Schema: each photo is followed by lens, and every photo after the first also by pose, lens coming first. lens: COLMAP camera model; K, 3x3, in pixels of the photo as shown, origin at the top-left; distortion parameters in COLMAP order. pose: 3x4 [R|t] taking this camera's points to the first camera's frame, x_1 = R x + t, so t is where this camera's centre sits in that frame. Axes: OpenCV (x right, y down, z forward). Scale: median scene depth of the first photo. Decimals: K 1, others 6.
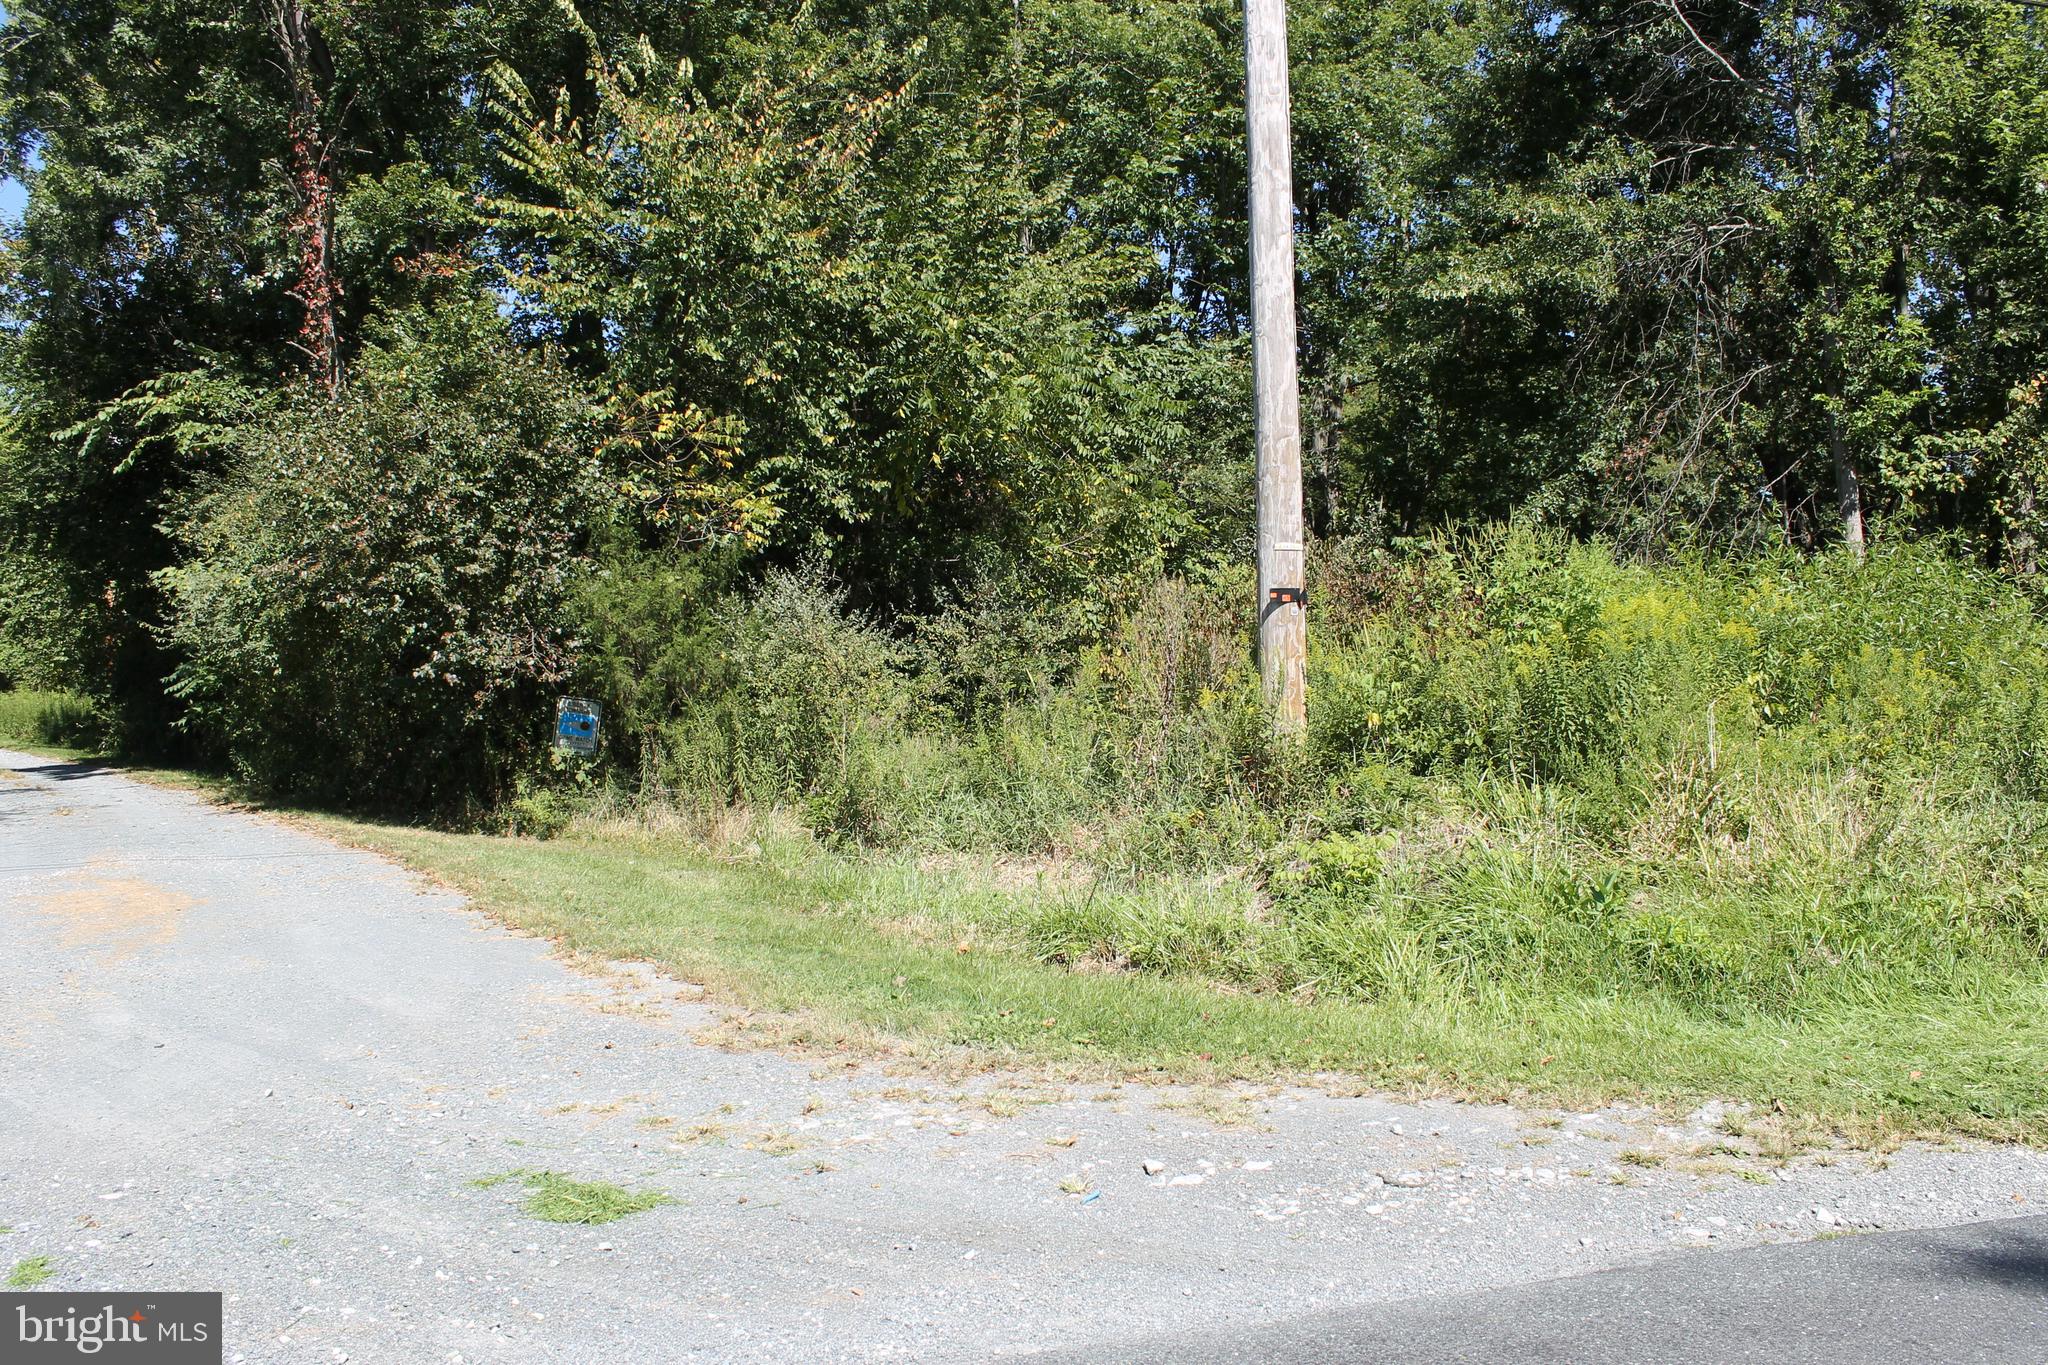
lens RADIAL K [[1732.7, 0, 1024.0], [0, 1732.7, 682.5], [0, 0, 1]] dist [-0.187145, 0.161756]
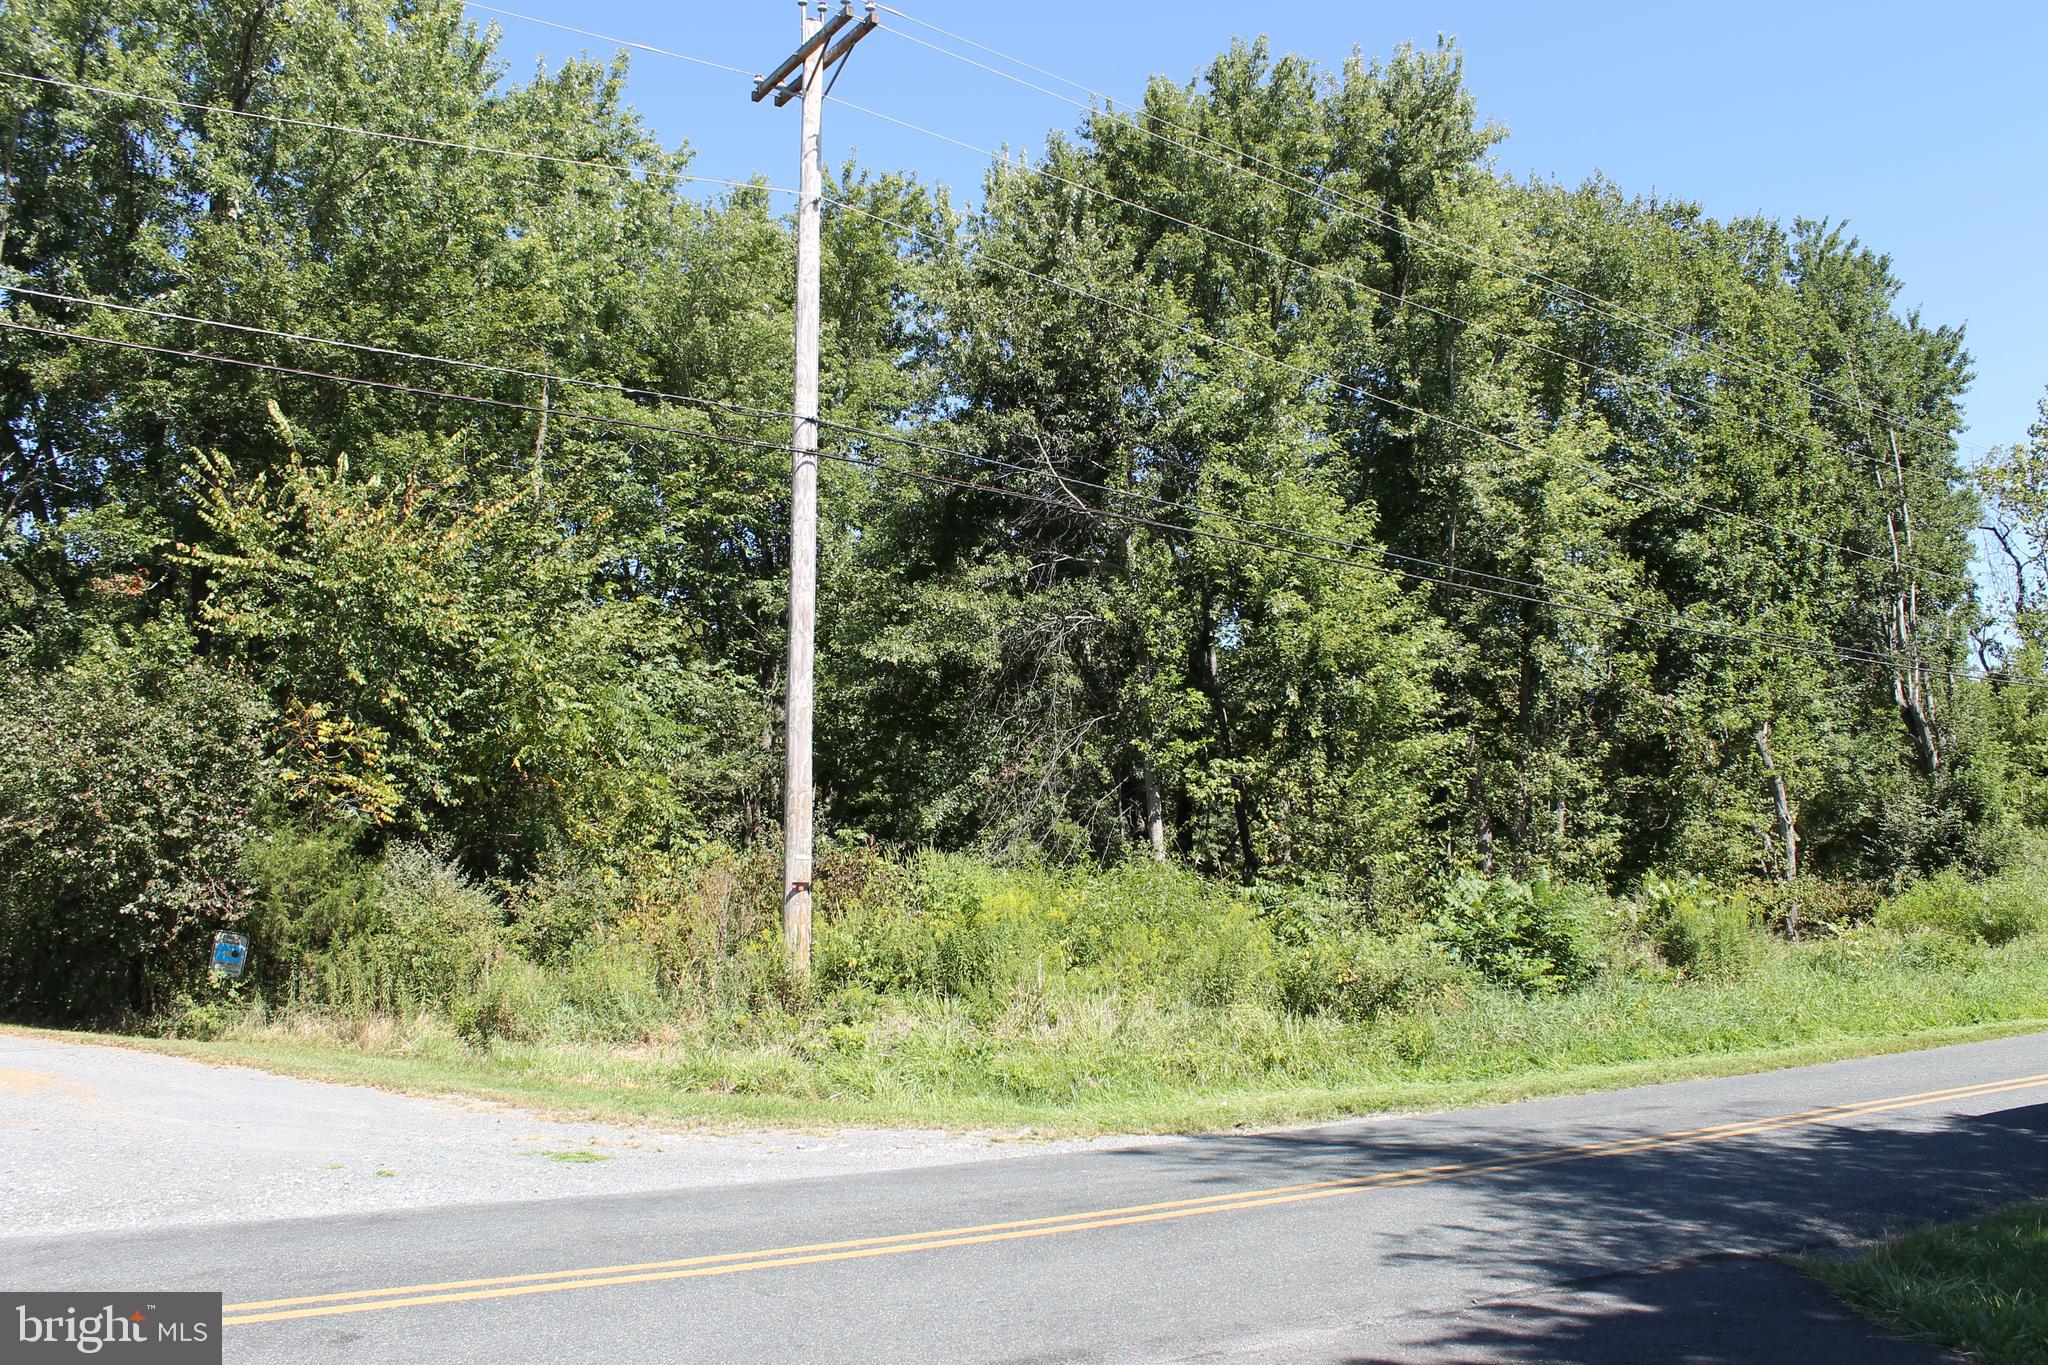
lens RADIAL K [[1732.7, 0, 1024.0], [0, 1732.7, 682.5], [0, 0, 1]] dist [-0.187145, 0.161756]
pose [[0.938838, 0.062620, 0.338617, -0.139773], [-0.014830, 0.989767, -0.141919, -0.007709], [-0.344039, 0.128217, 0.930160, -0.411873]]
